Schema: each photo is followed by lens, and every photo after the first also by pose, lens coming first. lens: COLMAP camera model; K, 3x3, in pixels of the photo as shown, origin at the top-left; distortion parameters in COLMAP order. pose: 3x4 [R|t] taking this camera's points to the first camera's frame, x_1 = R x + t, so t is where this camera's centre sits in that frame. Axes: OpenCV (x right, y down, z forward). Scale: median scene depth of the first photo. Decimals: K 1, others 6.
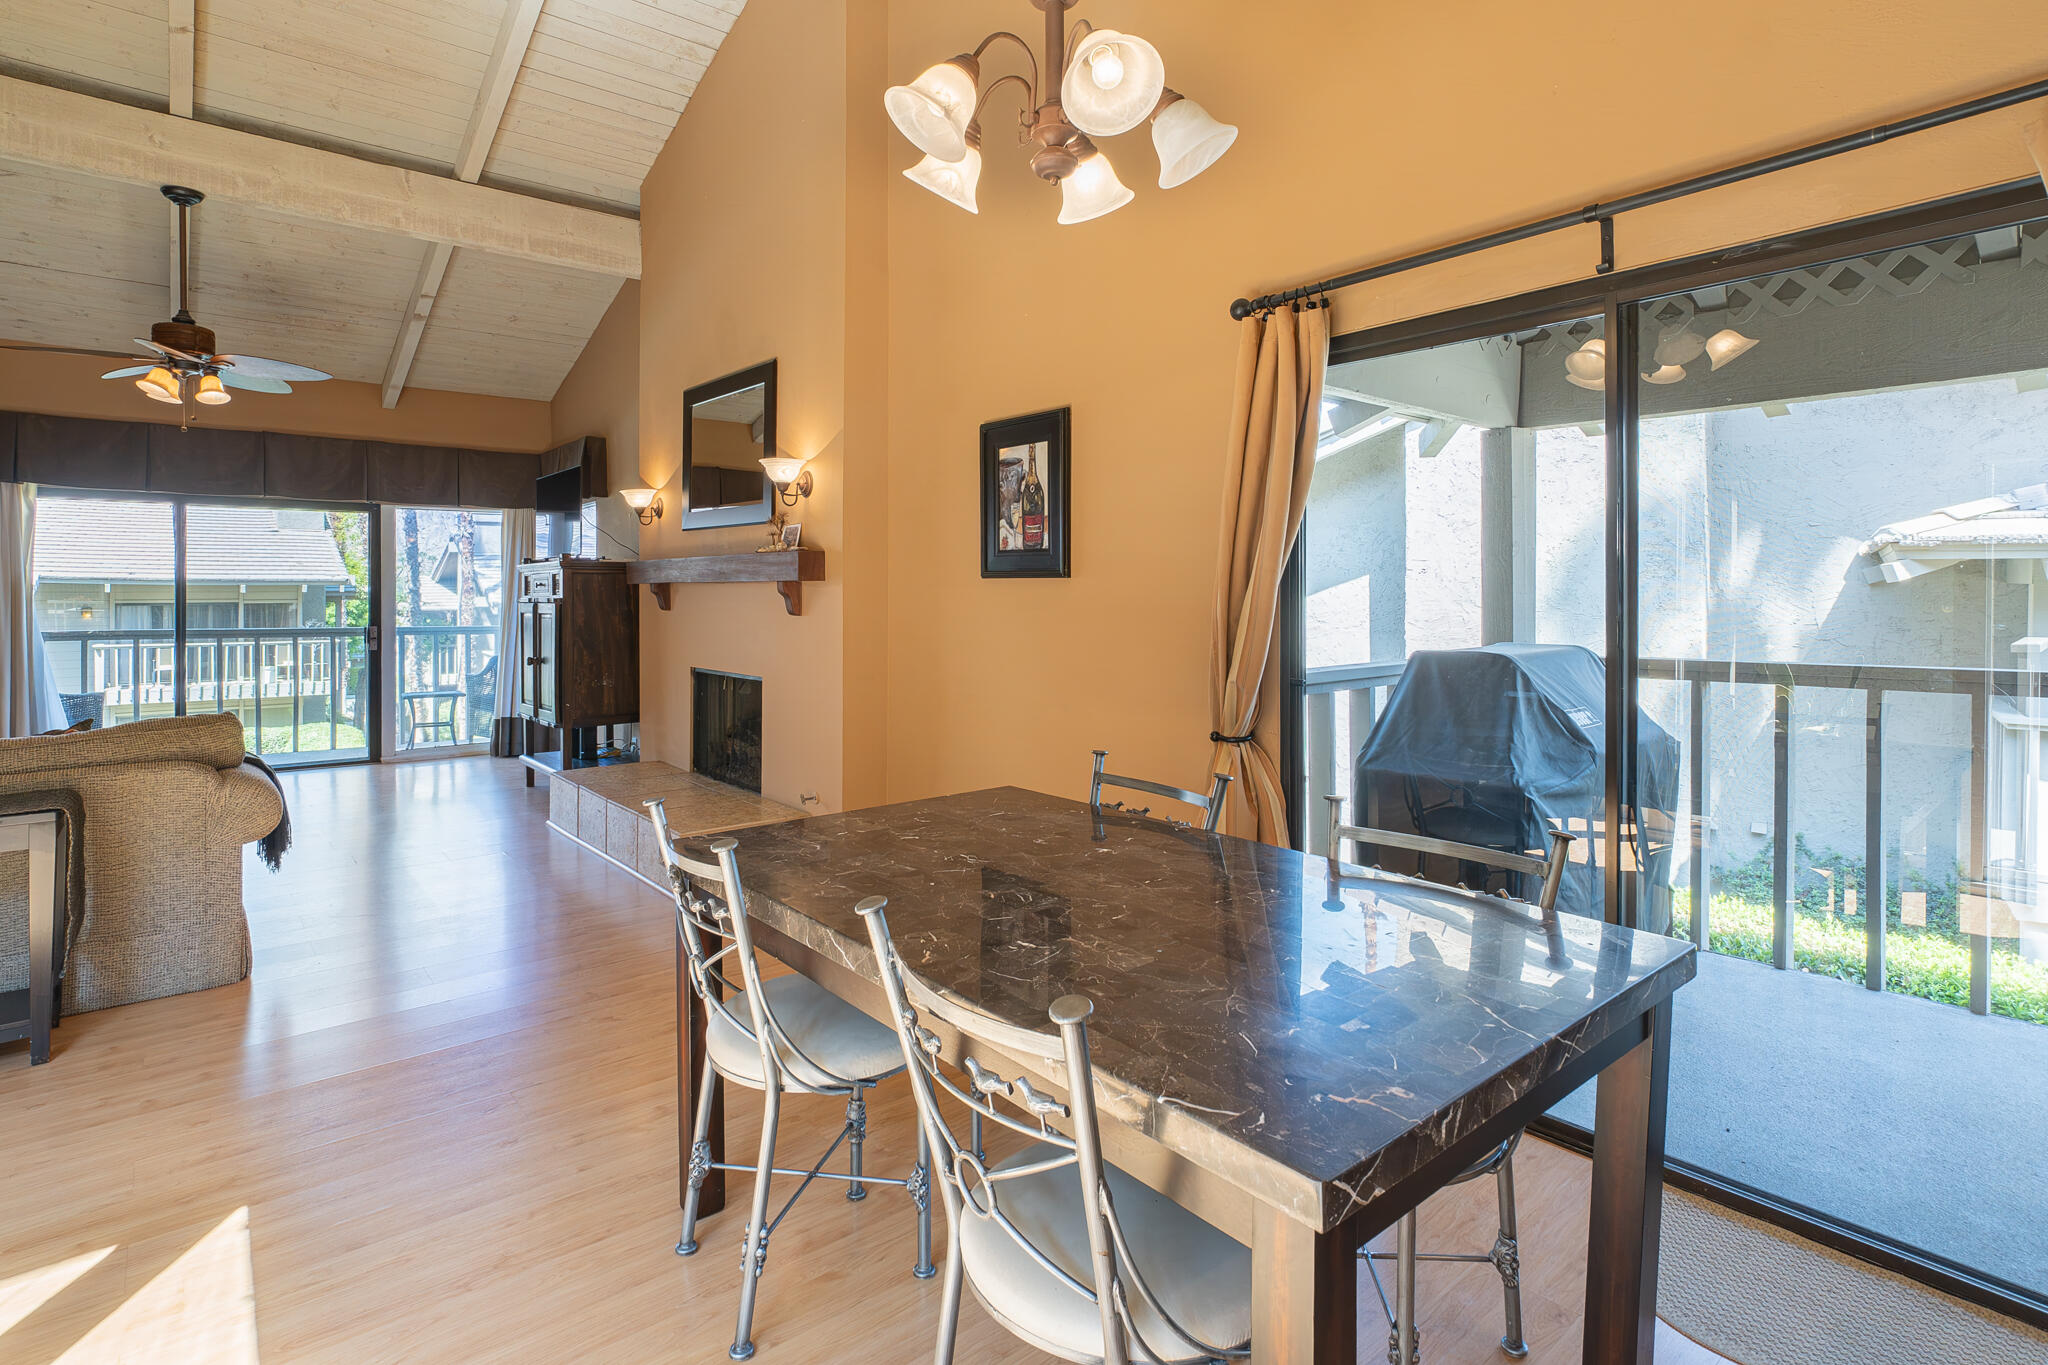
lens RADIAL K [[1042.2, 0, 1034.9], [0, 1042.2, 684.9], [0, 0, 1]] dist [0.003283, 0.002336]
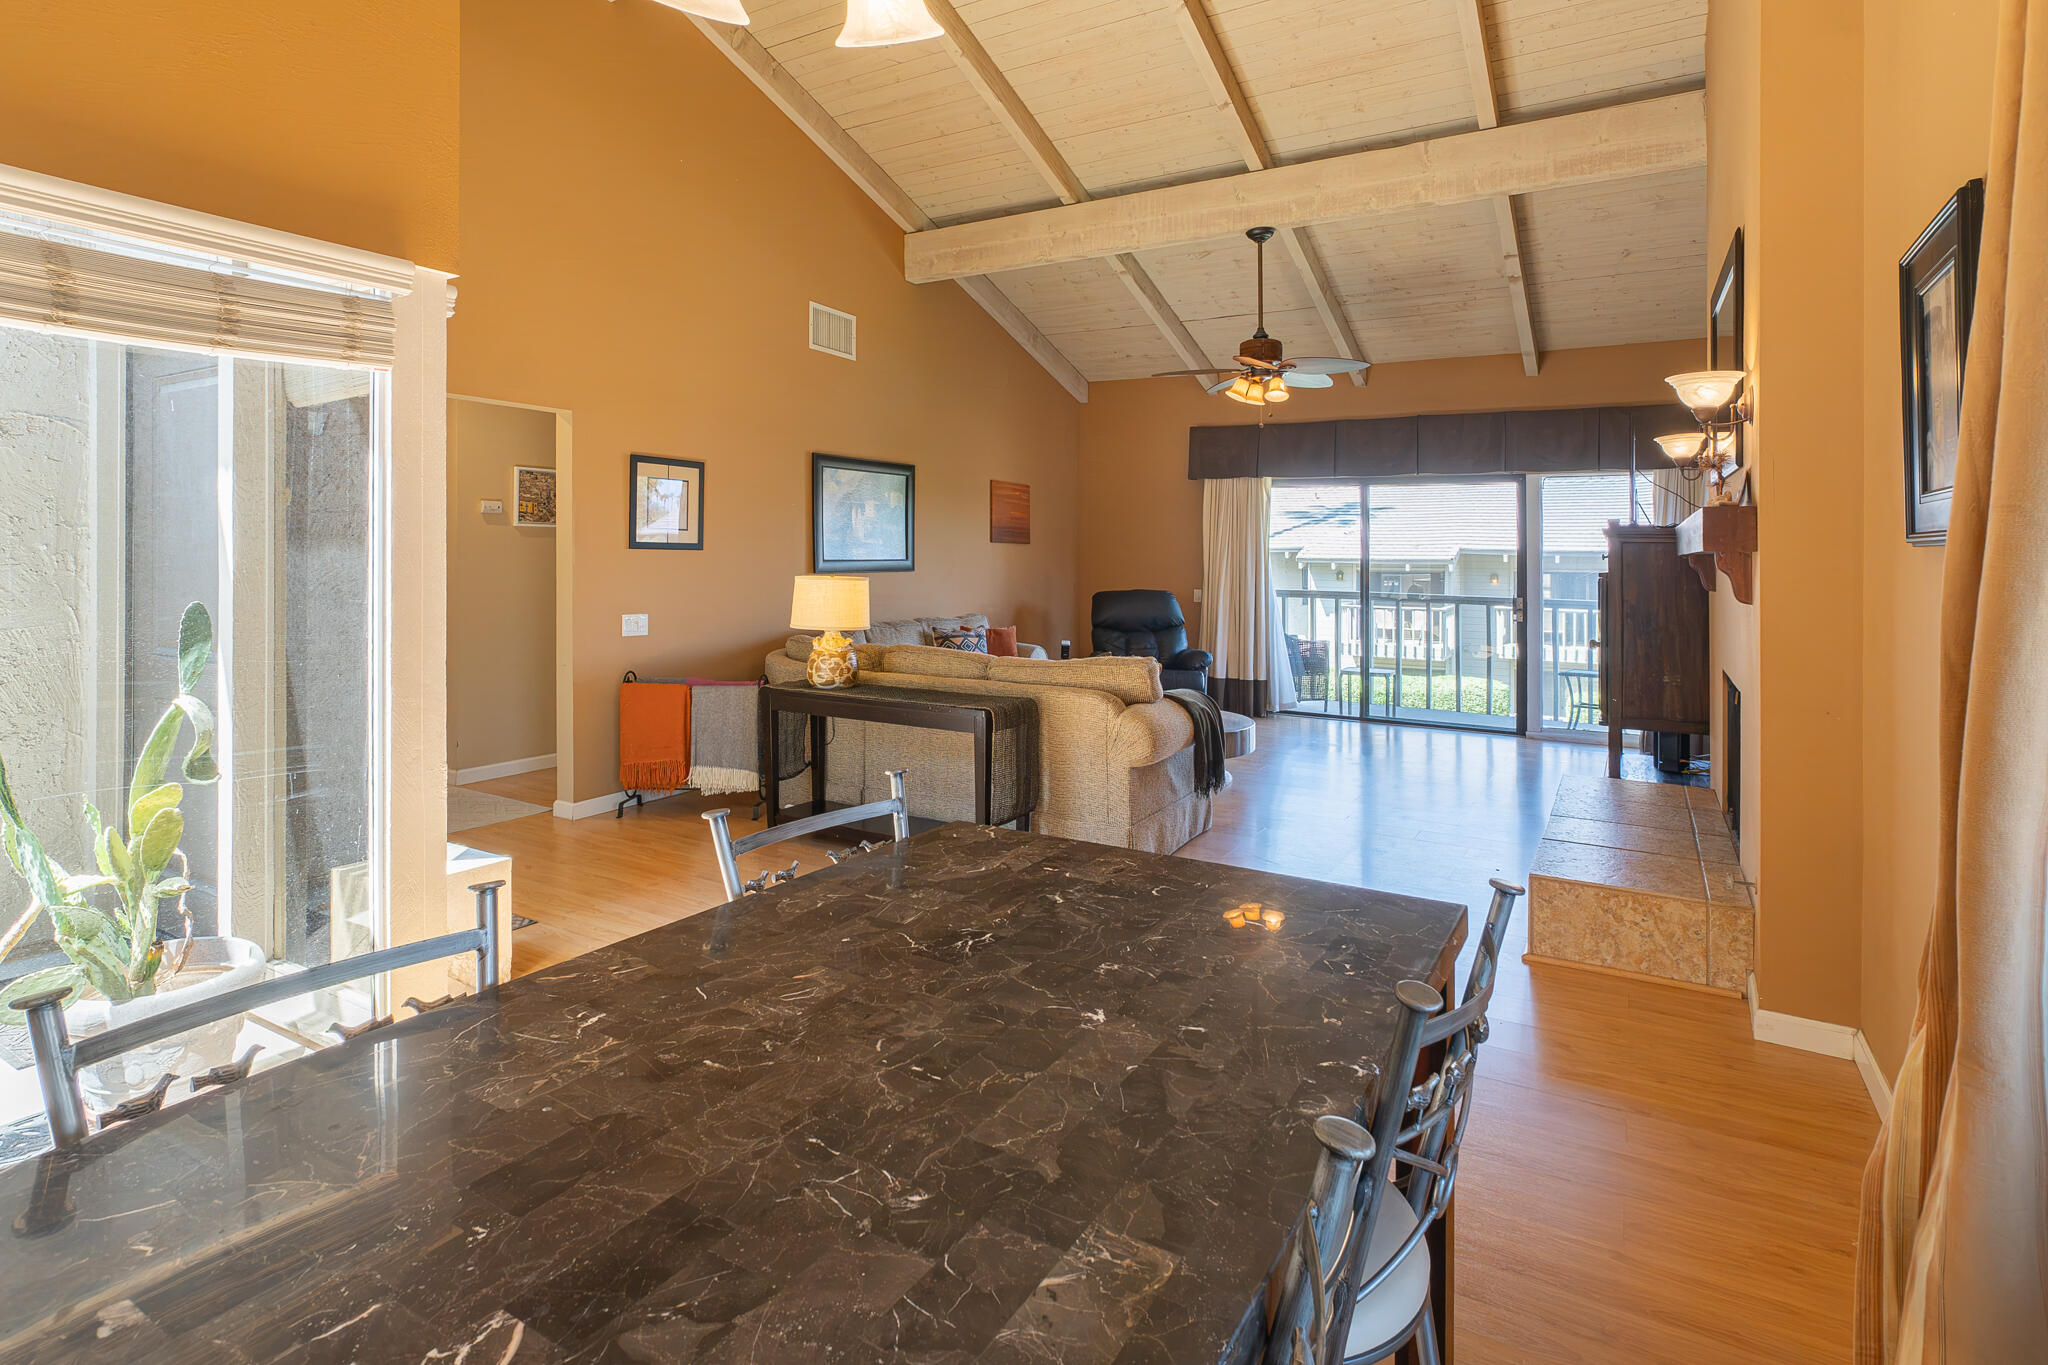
lens RADIAL K [[1042.2, 0, 941.2], [0, 1042.2, 600.5], [0, 0, 1]] dist [0.003283, 0.002336]
pose [[0.311010, 0.046755, -0.949256, 0.193173], [-0.099031, 0.994947, 0.016560, -0.022054], [0.945233, 0.088855, 0.314068, 0.245599]]
